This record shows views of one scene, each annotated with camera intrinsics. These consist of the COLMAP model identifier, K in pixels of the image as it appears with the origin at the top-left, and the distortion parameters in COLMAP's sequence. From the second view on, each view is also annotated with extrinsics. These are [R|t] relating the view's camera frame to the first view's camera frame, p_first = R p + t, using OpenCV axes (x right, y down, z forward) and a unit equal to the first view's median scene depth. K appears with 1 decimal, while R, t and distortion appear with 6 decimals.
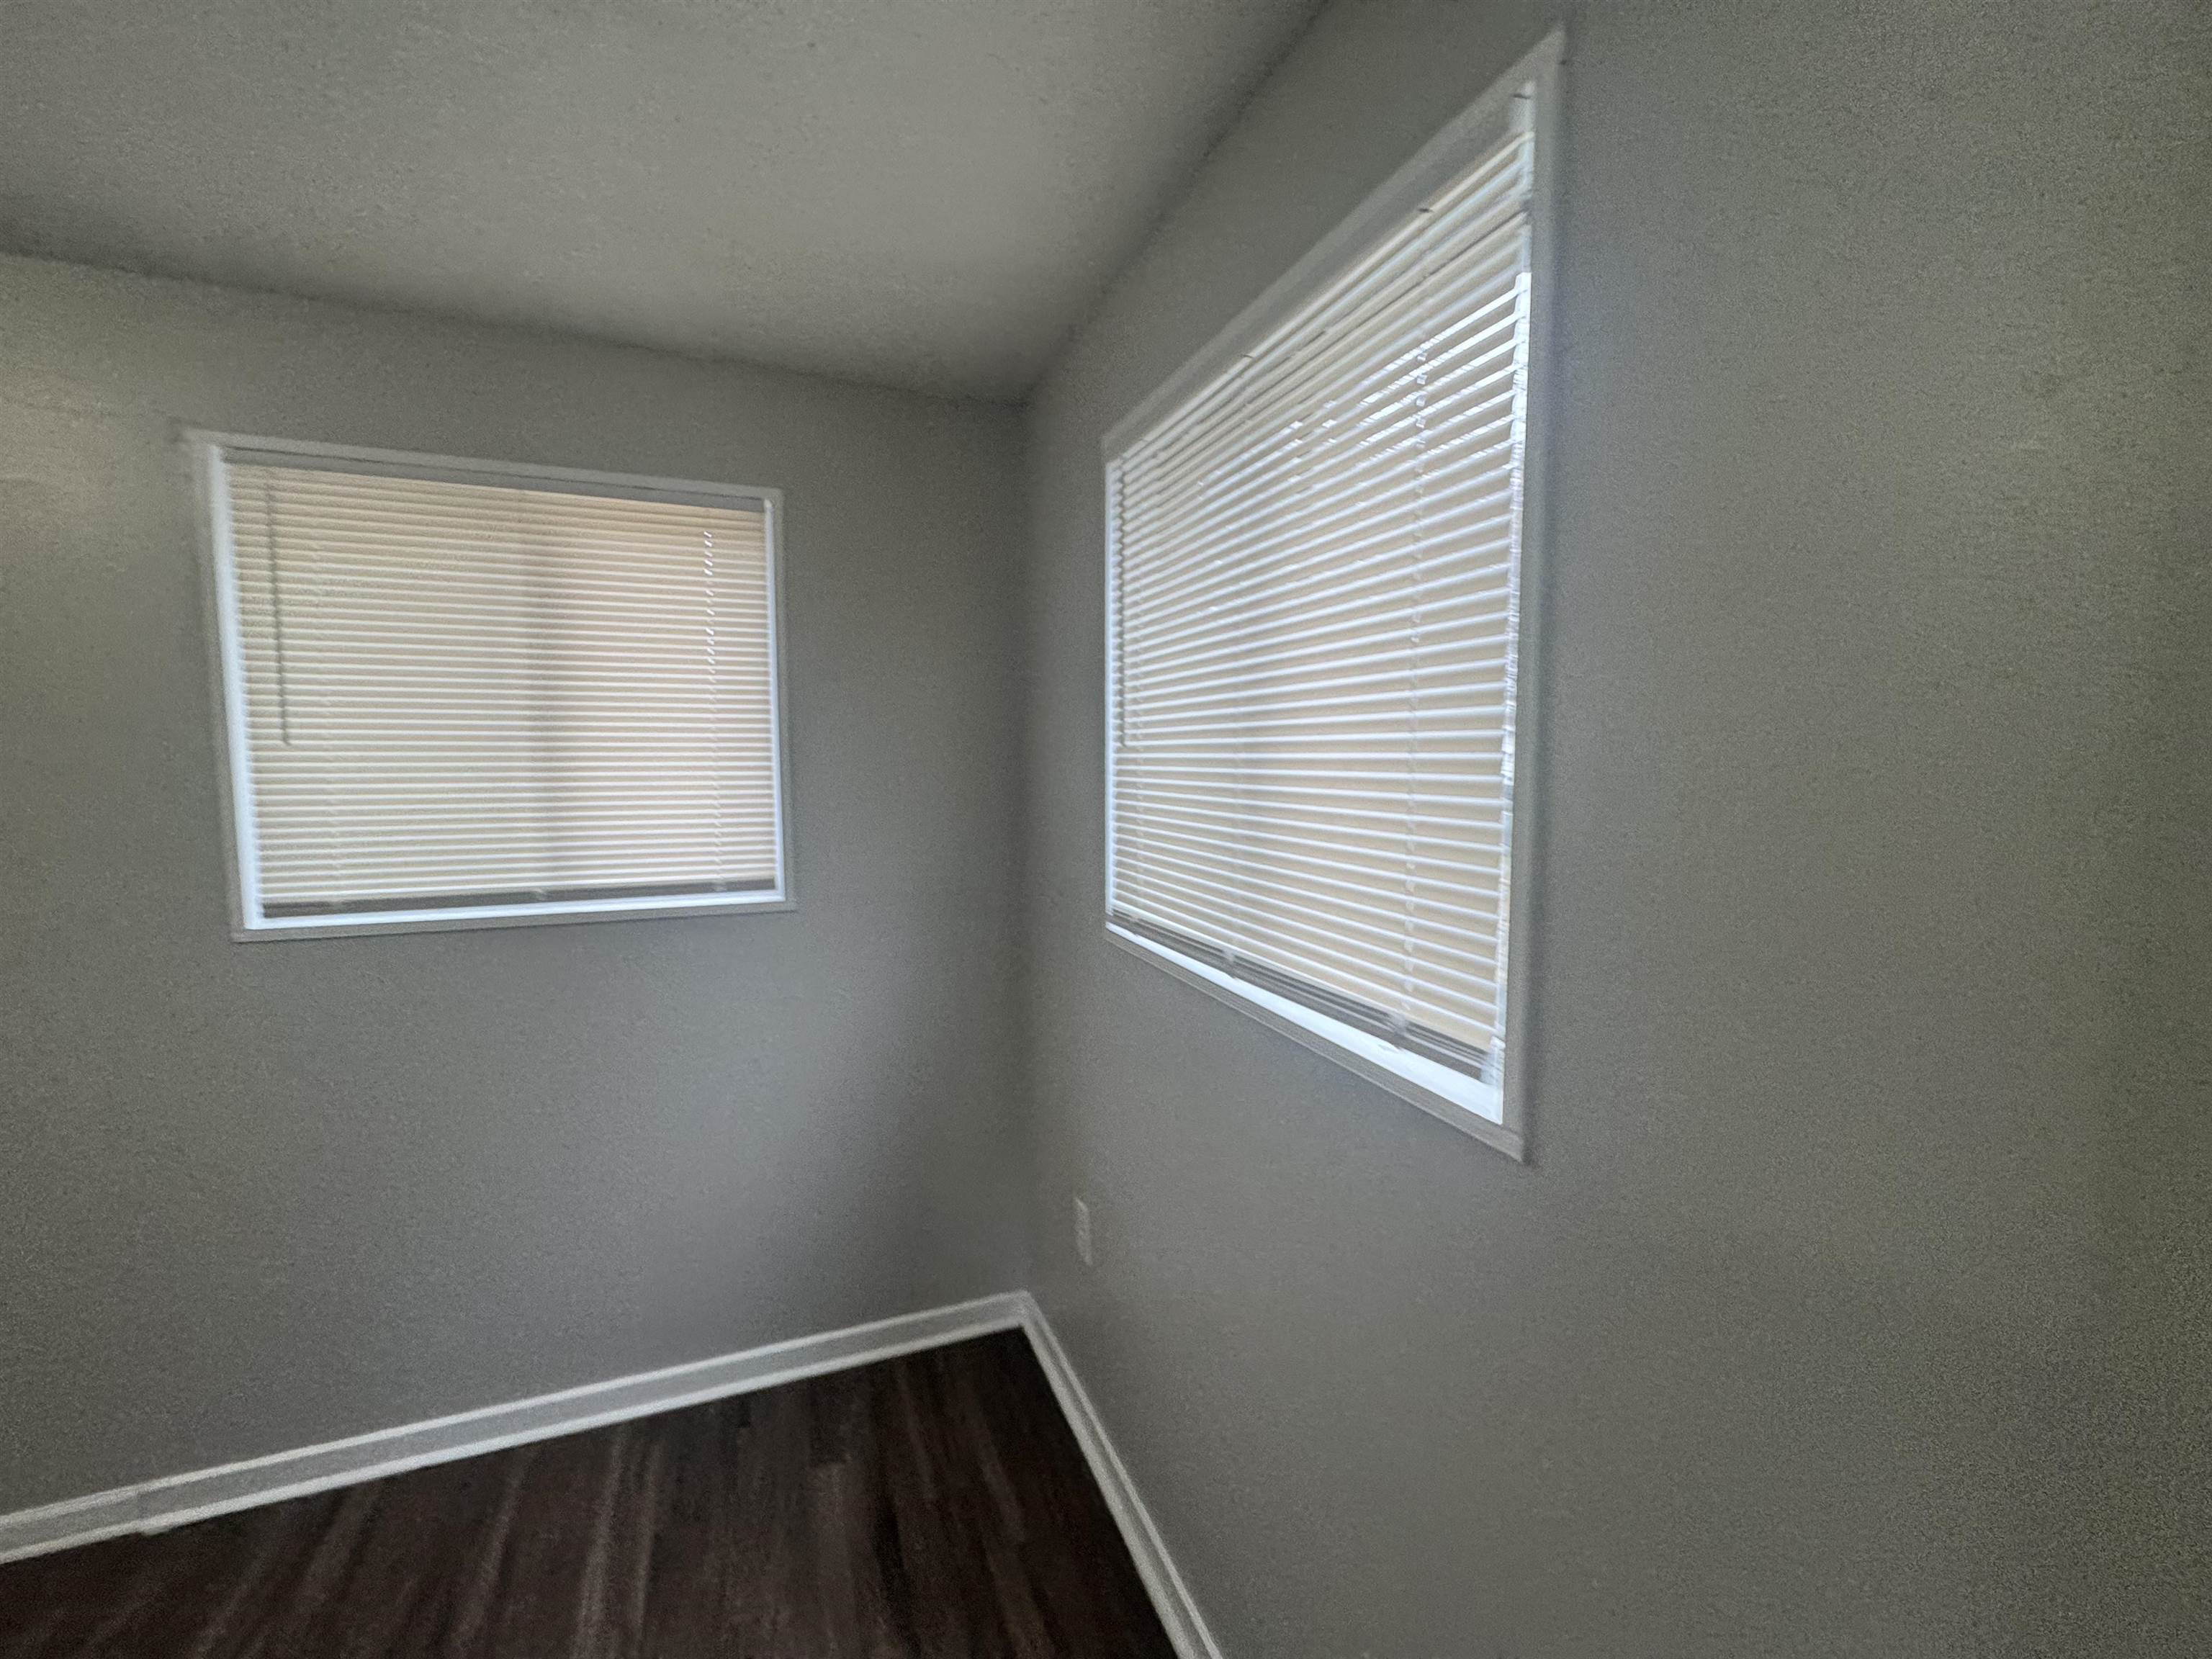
lens RADIAL K [[875.7, 0, 1087.6], [0, 875.7, 826.6], [0, 0, 1]] dist [-0.003815, 0.000357]
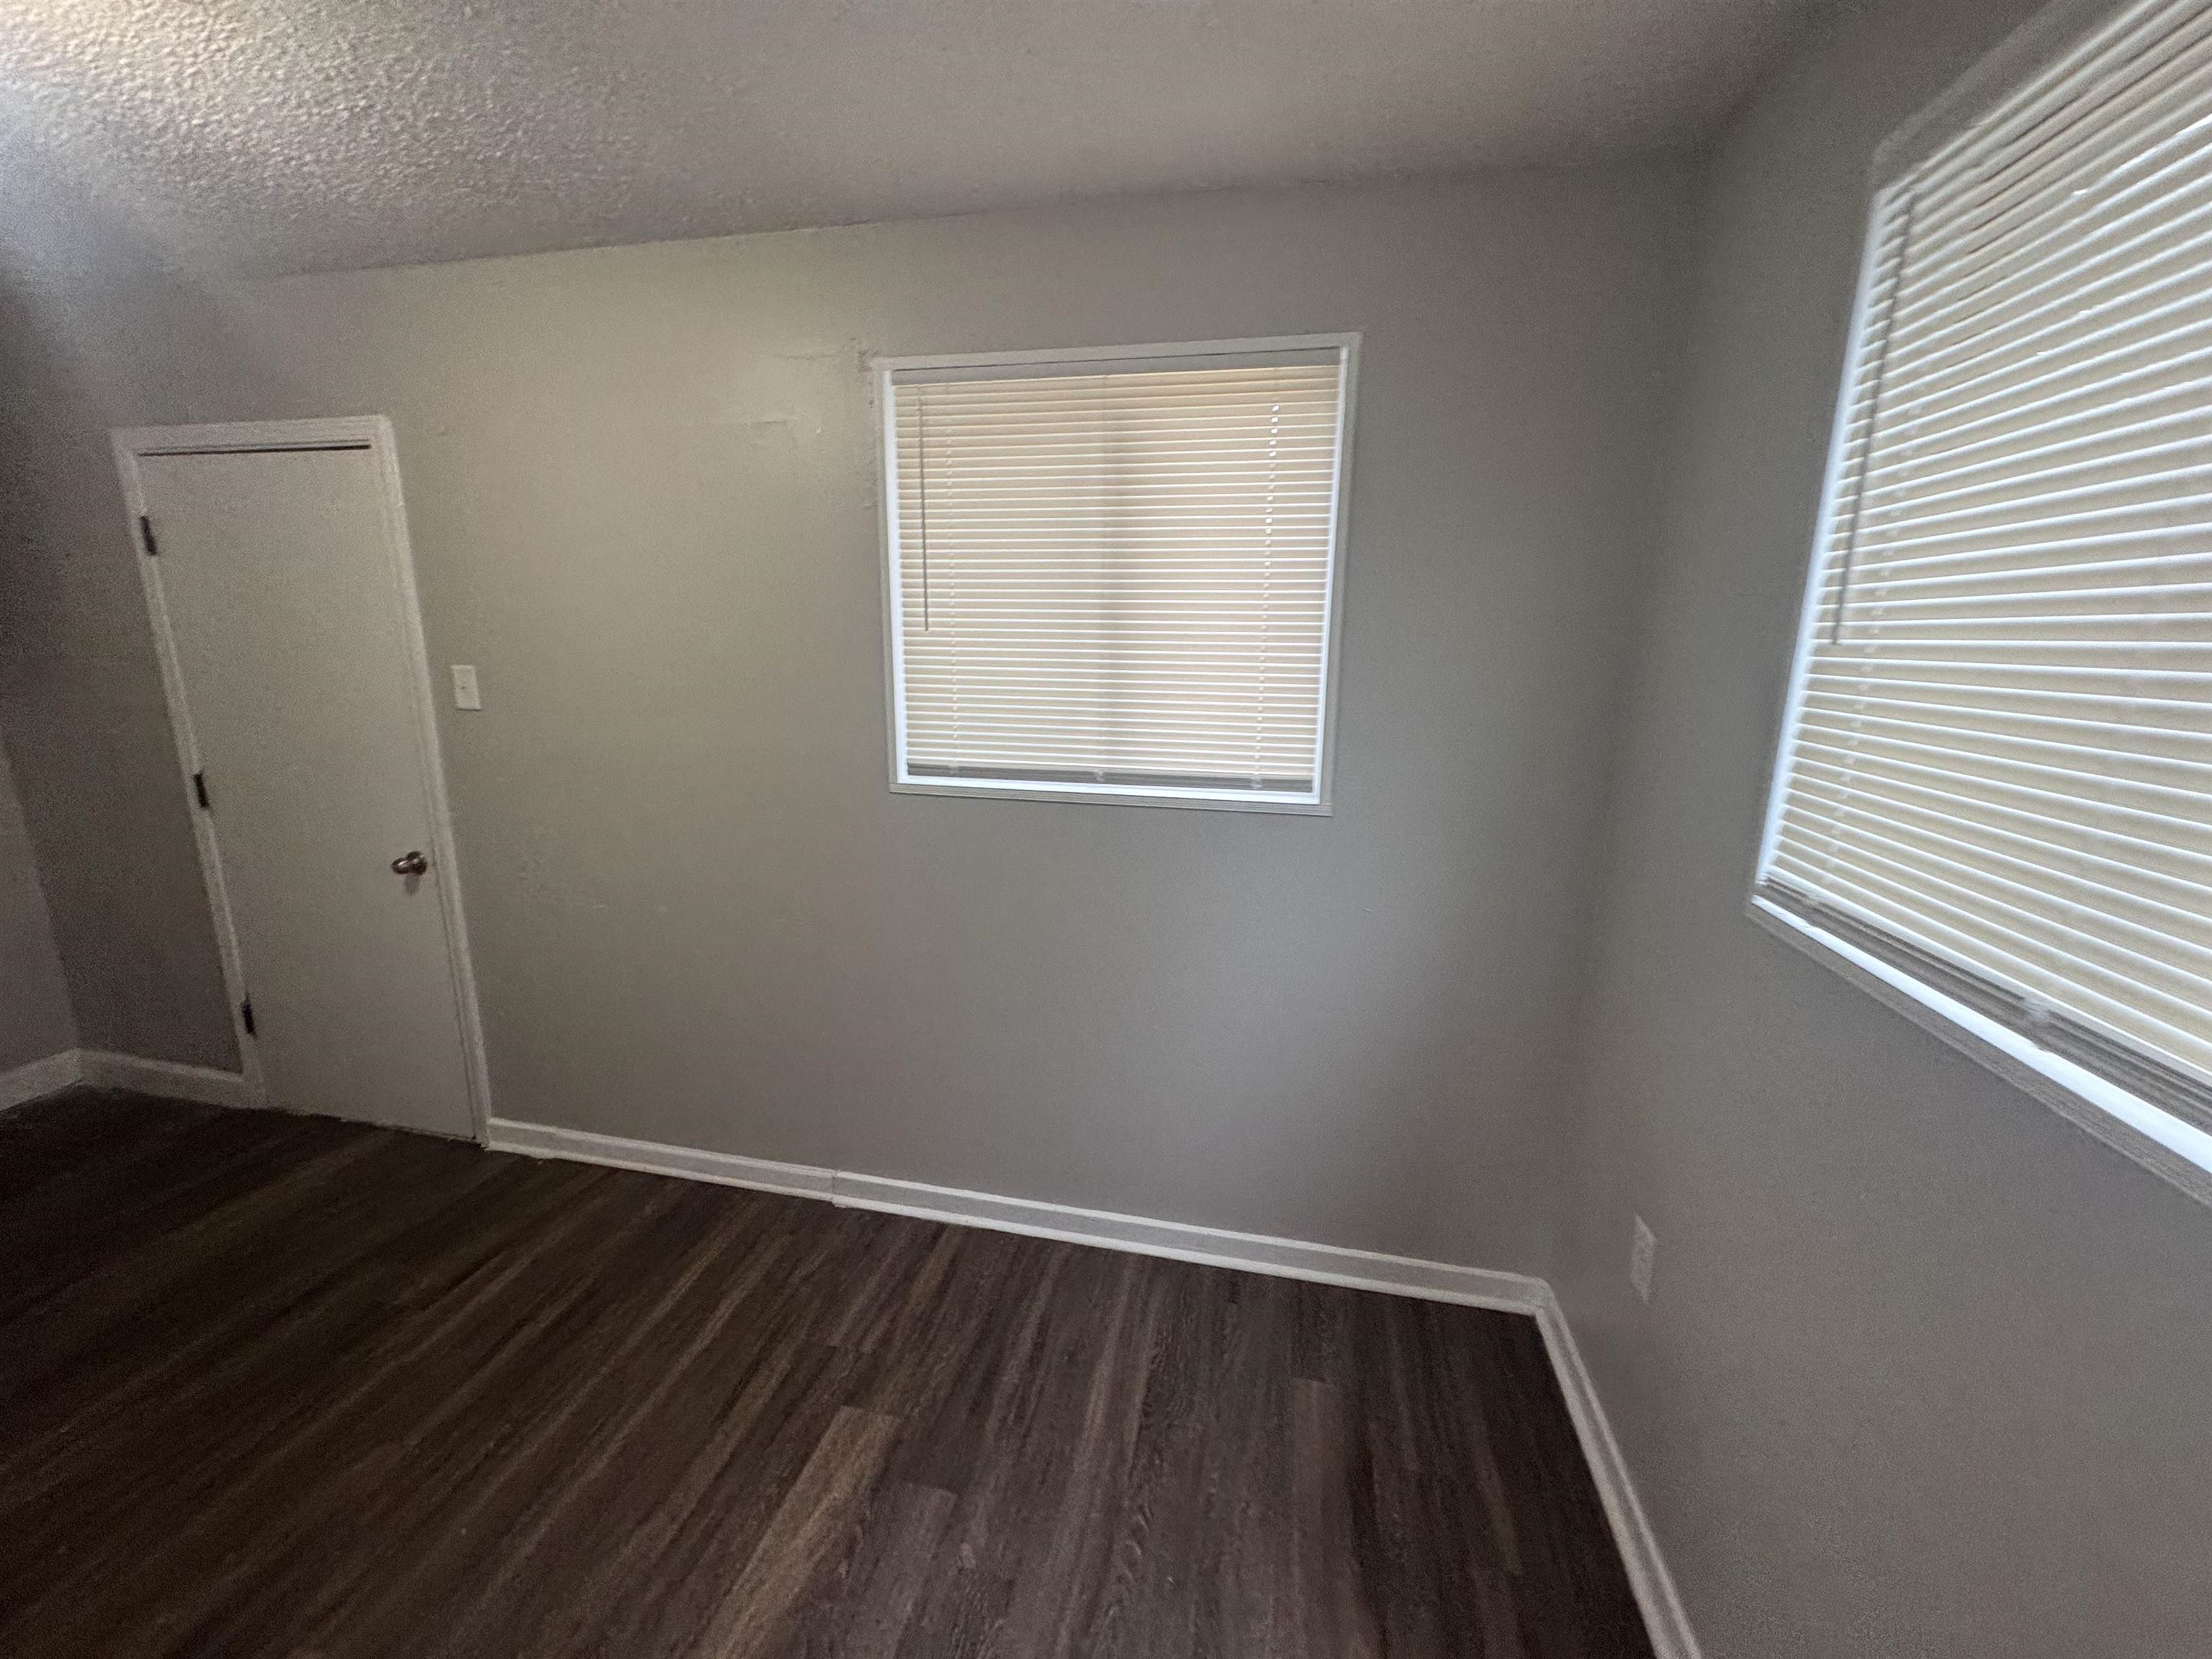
lens RADIAL K [[875.7, 0, 1106.0], [0, 875.7, 832.2], [0, 0, 1]] dist [-0.003815, 0.000357]
pose [[0.839404, 0.129668, -0.527814, -0.049026], [-0.058228, 0.986989, 0.149872, -0.016363], [0.540380, -0.095069, 0.836033, 0.112348]]
